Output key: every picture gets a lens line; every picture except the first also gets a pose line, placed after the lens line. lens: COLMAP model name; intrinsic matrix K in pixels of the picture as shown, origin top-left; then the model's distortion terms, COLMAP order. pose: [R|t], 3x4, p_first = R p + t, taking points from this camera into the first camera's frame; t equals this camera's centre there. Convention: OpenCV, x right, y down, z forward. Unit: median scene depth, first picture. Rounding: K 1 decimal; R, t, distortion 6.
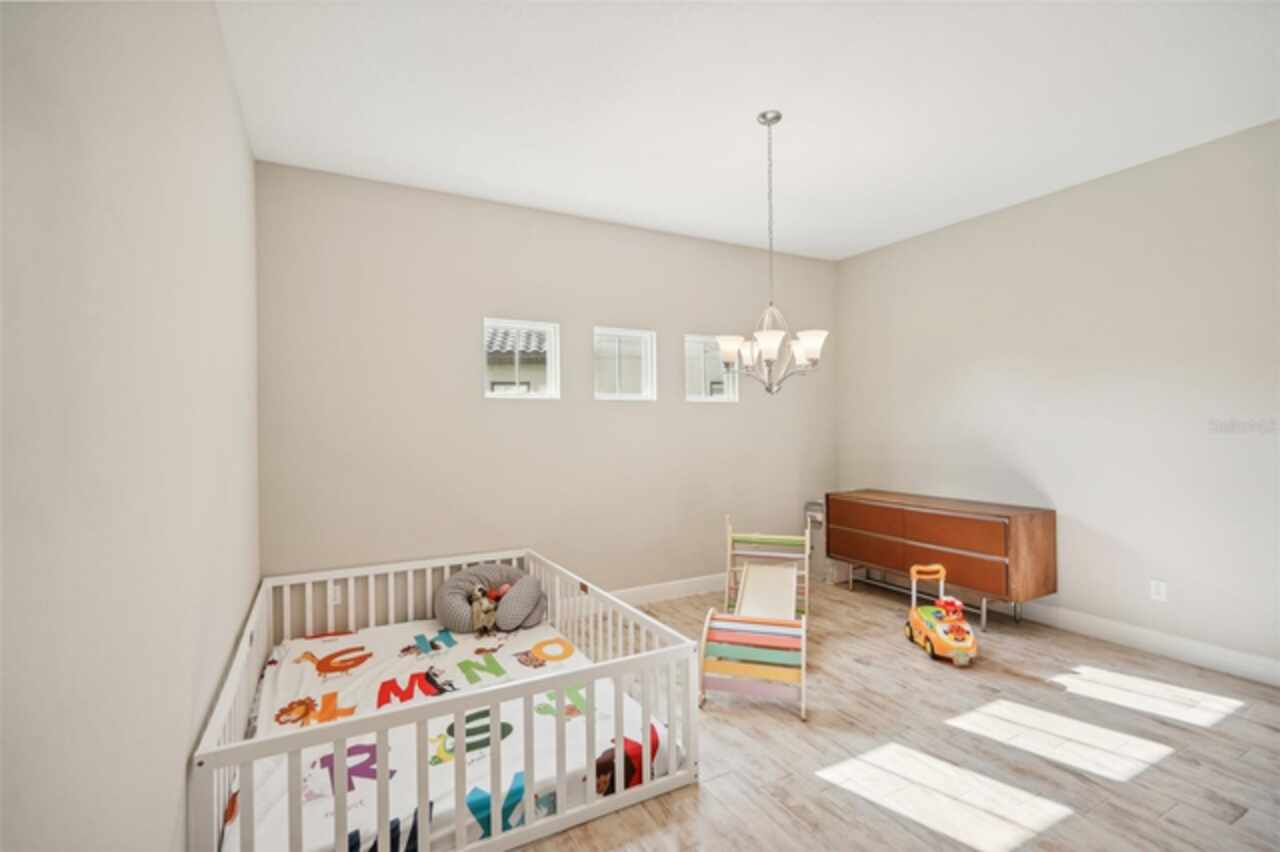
lens RADIAL K [[582.5, 0, 636.1], [0, 582.5, 430.1], [0, 0, 1]] dist [0.009174, 0.000115]
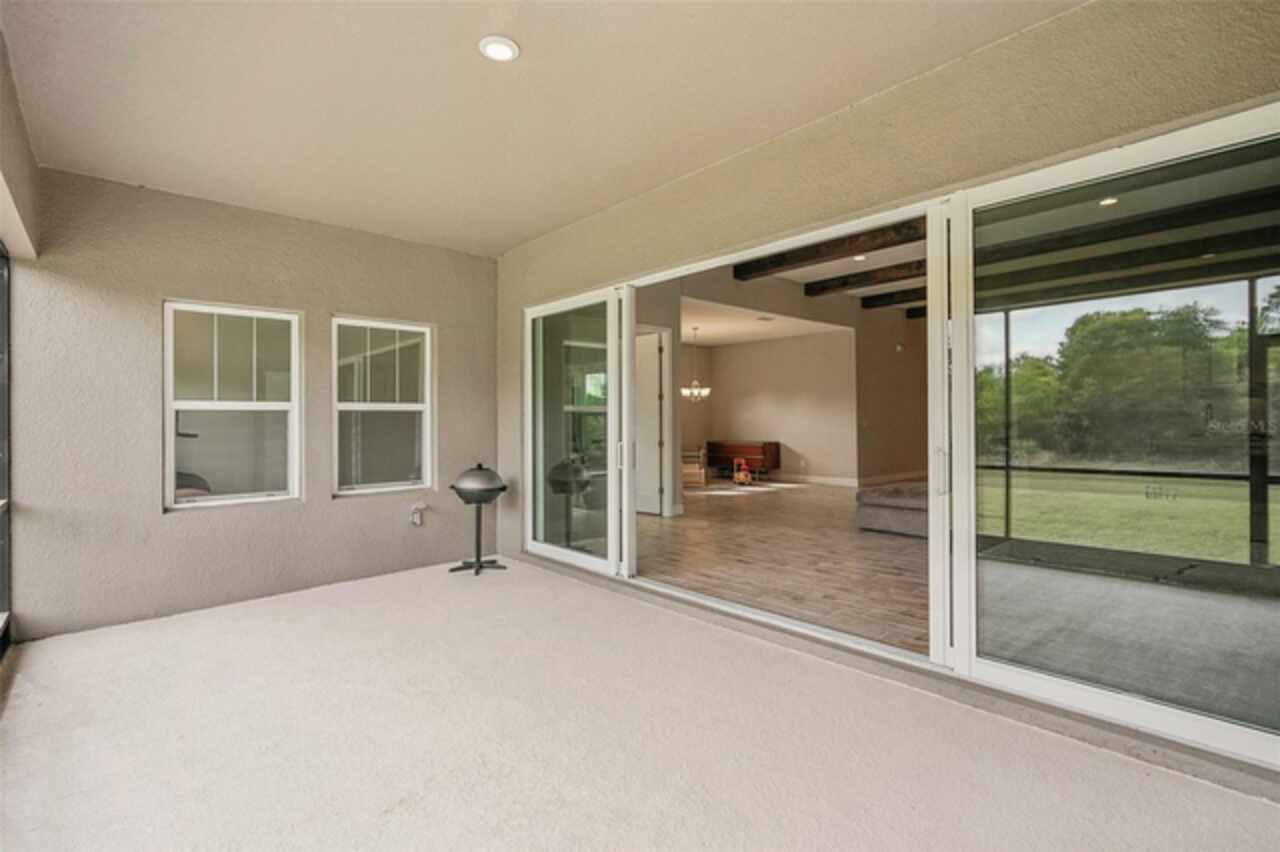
lens RADIAL K [[582.5, 0, 634.1], [0, 582.5, 427.8], [0, 0, 1]] dist [0.009174, 0.000115]
pose [[0.976907, -0.002185, 0.213653, -0.736657], [-0.001187, 0.999877, 0.015650, 0.015347], [-0.213661, -0.015542, 0.976784, -1.973151]]
